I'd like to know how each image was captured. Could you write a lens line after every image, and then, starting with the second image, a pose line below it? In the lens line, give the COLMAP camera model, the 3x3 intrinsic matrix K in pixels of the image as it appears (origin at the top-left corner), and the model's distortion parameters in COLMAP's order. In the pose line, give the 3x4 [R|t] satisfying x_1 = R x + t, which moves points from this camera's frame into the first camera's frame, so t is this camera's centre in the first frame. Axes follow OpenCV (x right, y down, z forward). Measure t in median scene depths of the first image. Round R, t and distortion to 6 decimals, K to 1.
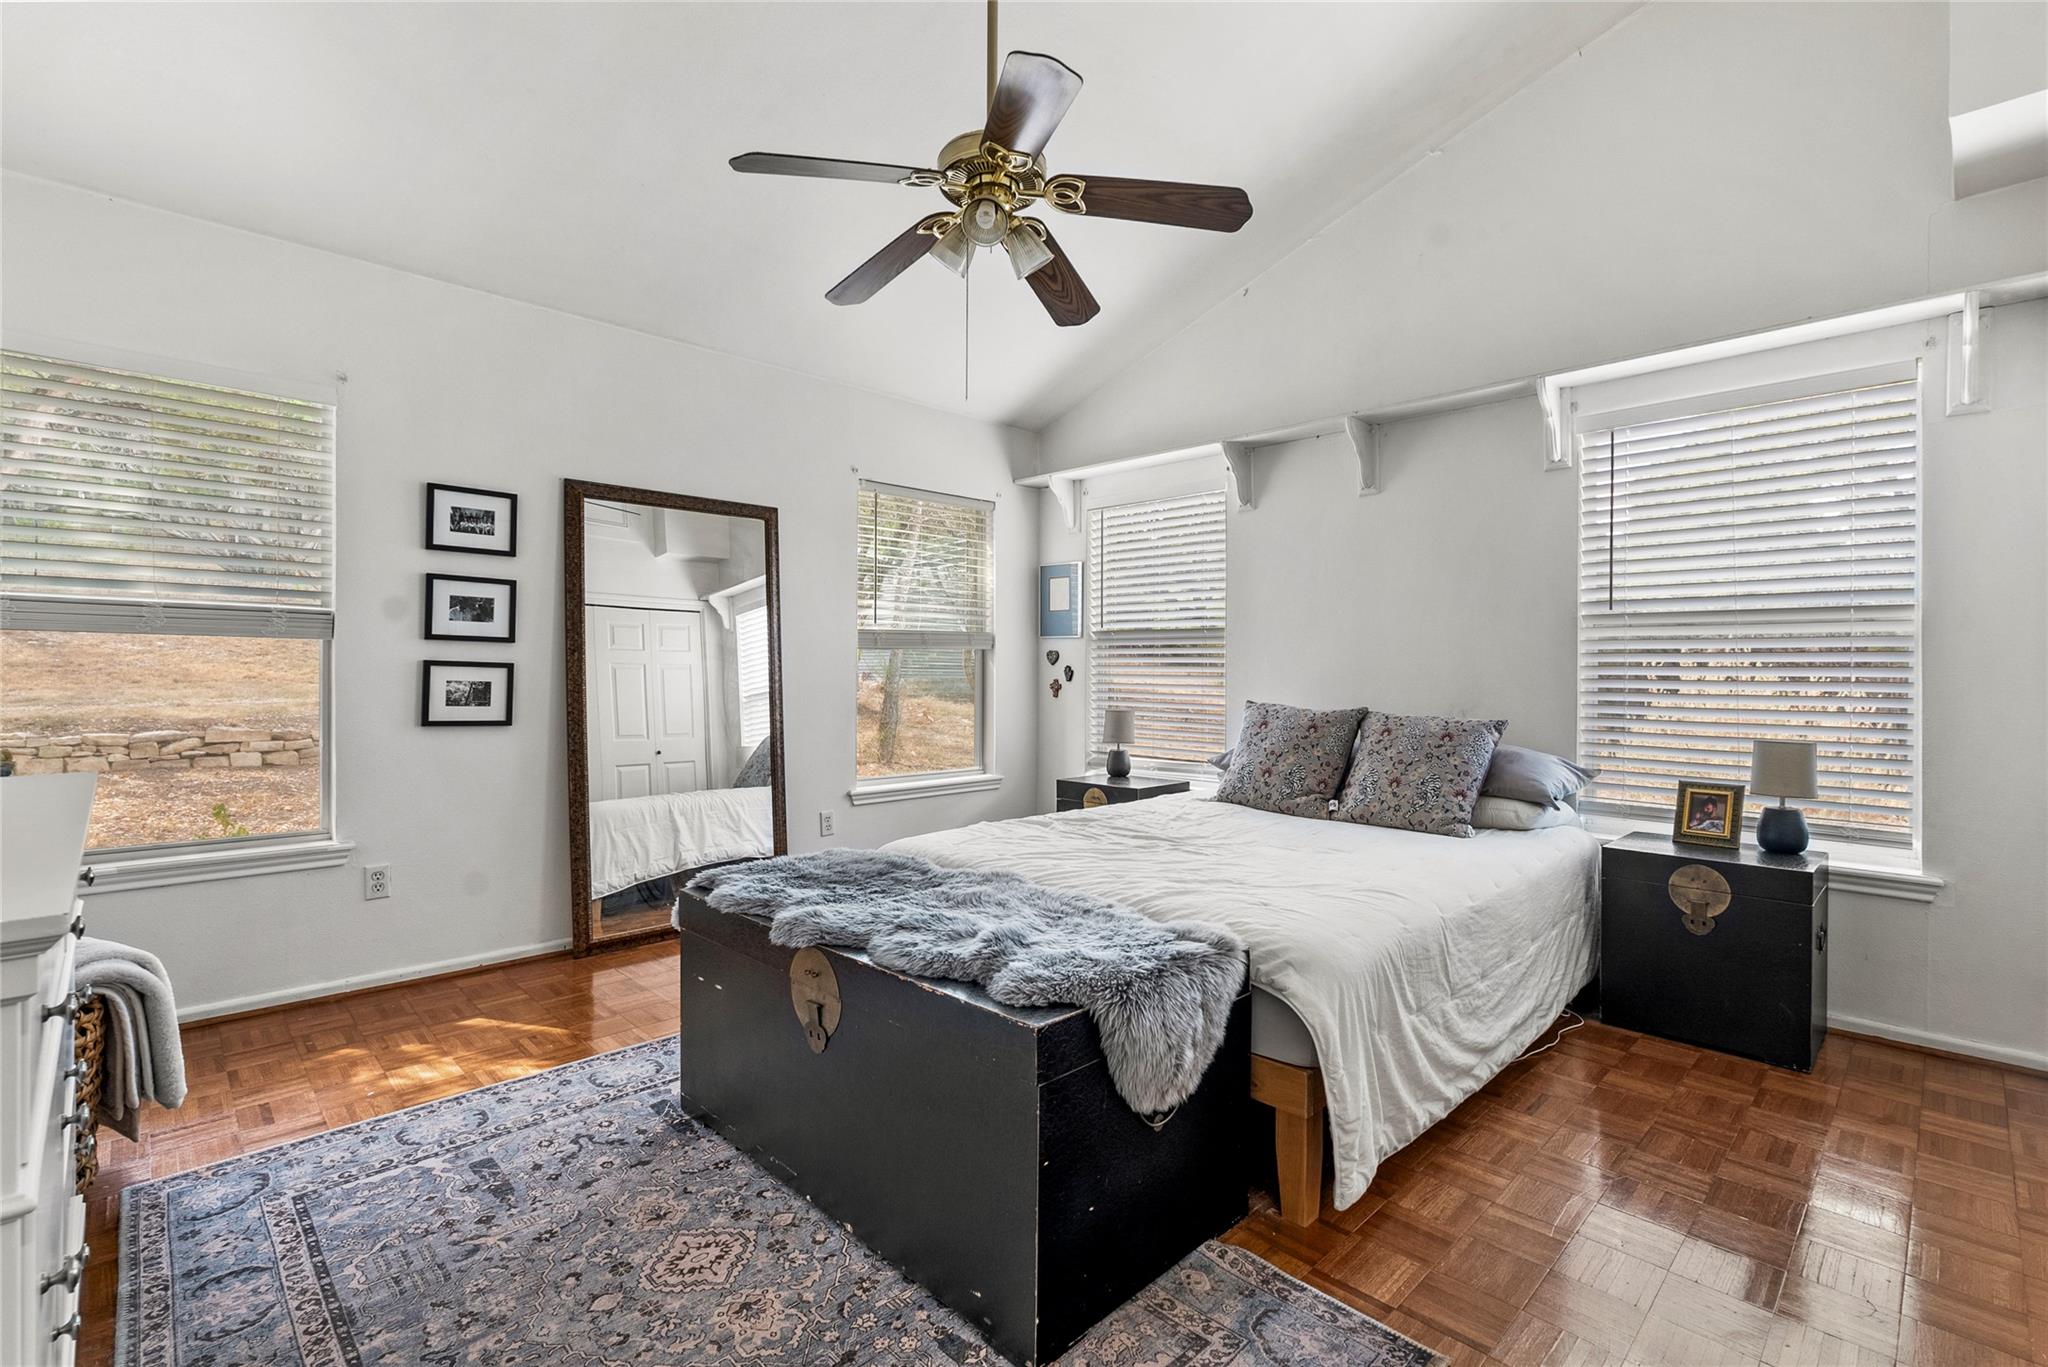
lens RADIAL K [[927.1, 0, 1037.0], [0, 927.1, 703.8], [0, 0, 1]] dist [-0.007561, 0.000942]
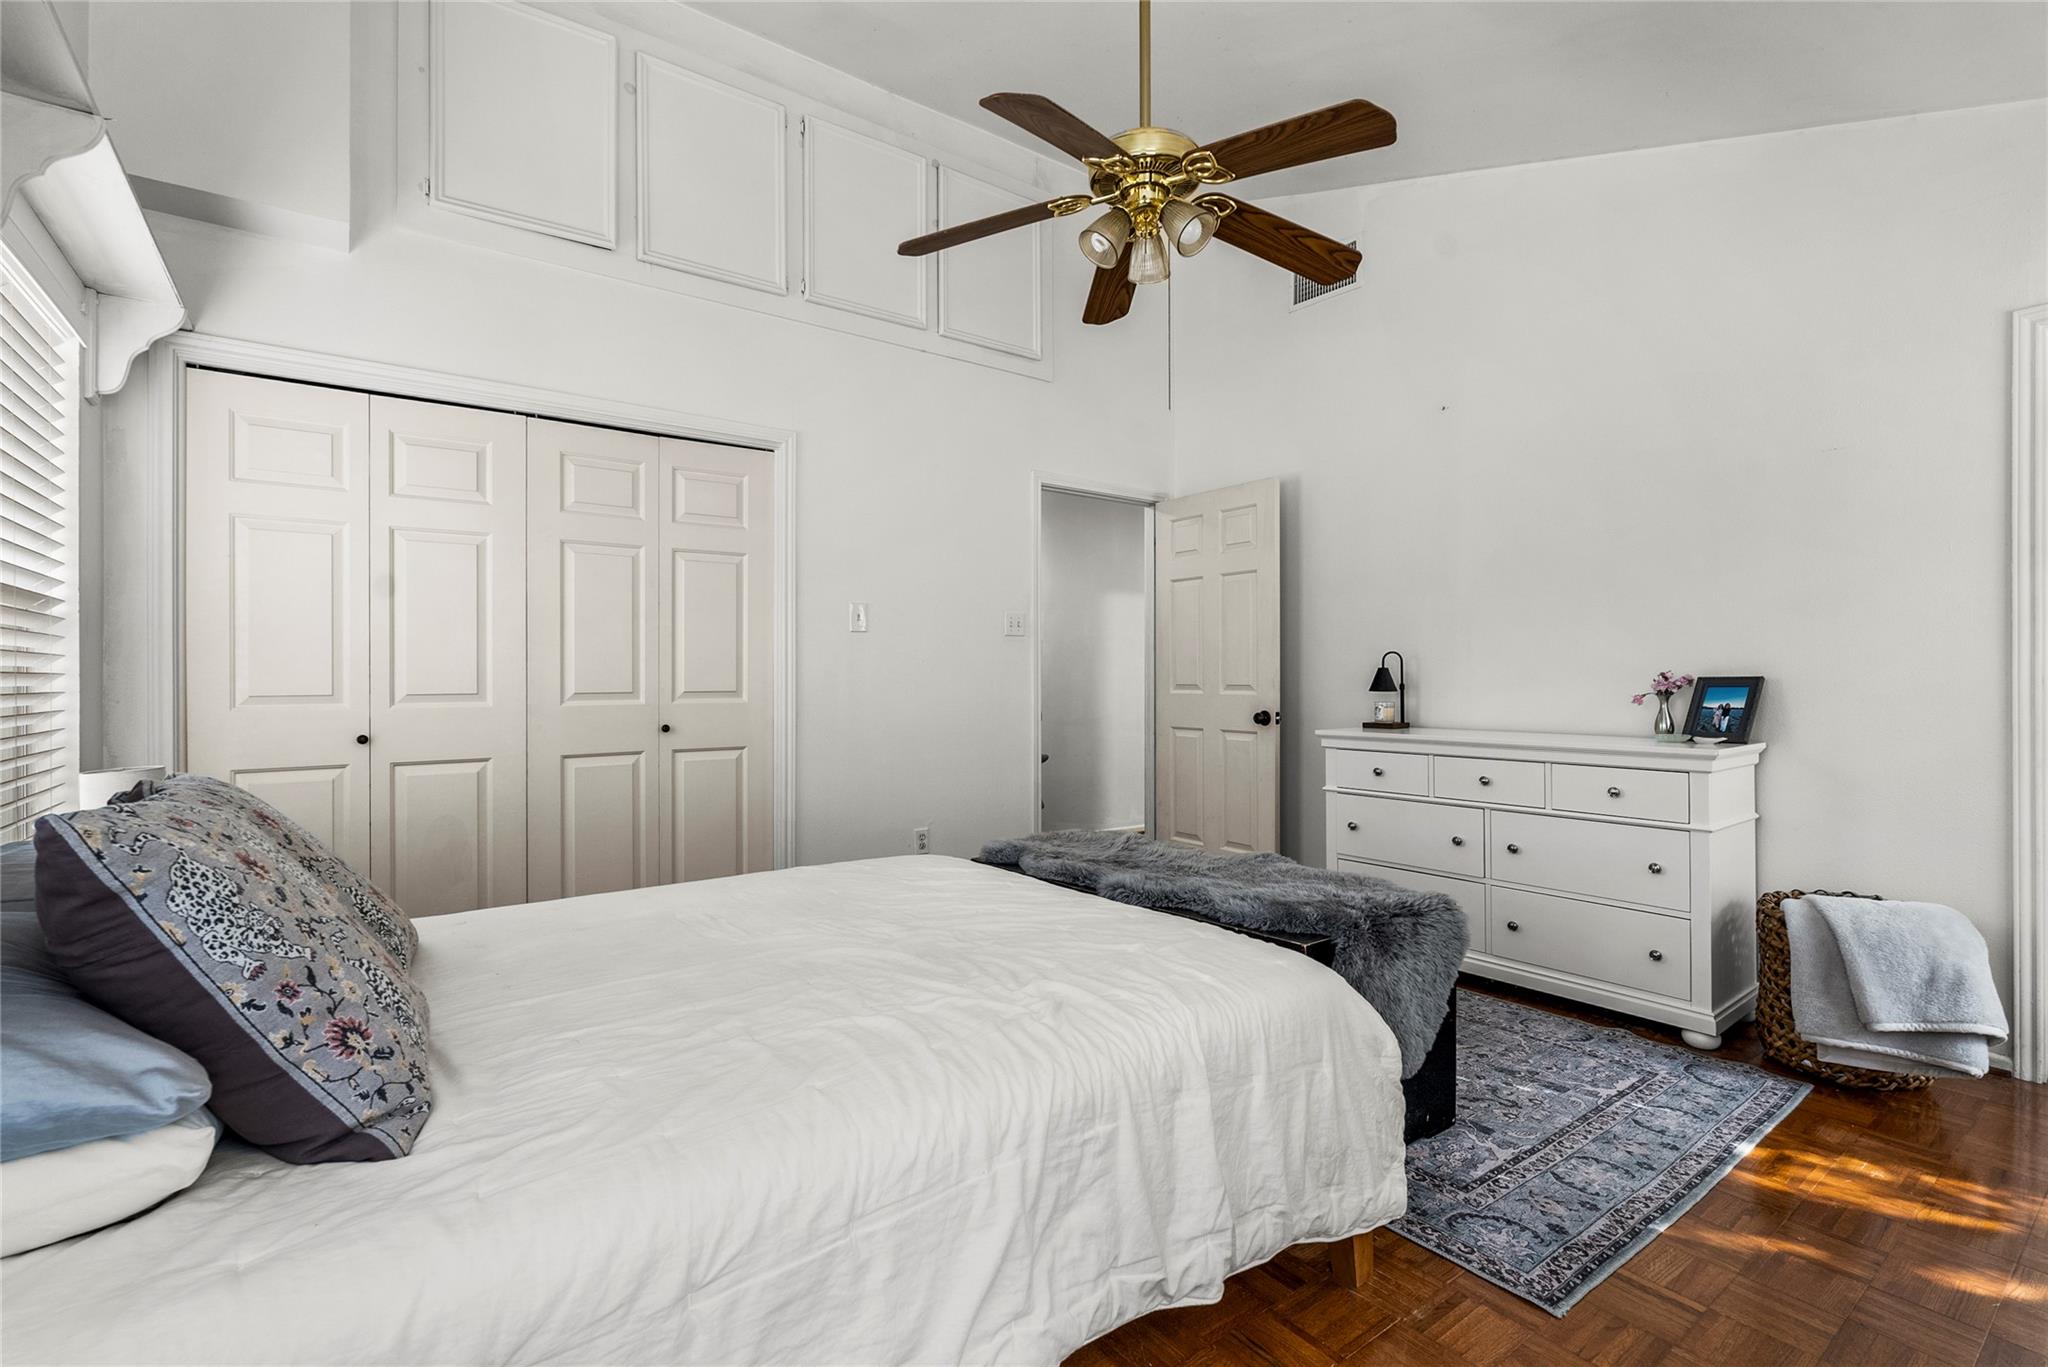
lens RADIAL K [[911.9, 0, 1030.7], [0, 911.9, 679.2], [0, 0, 1]] dist [-0.004434, -0.000216]
pose [[-0.990307, -0.005659, 0.138778, -0.040539], [-0.000504, 0.999309, 0.037152, -0.045014], [-0.138892, 0.036722, -0.989626, 1.217930]]
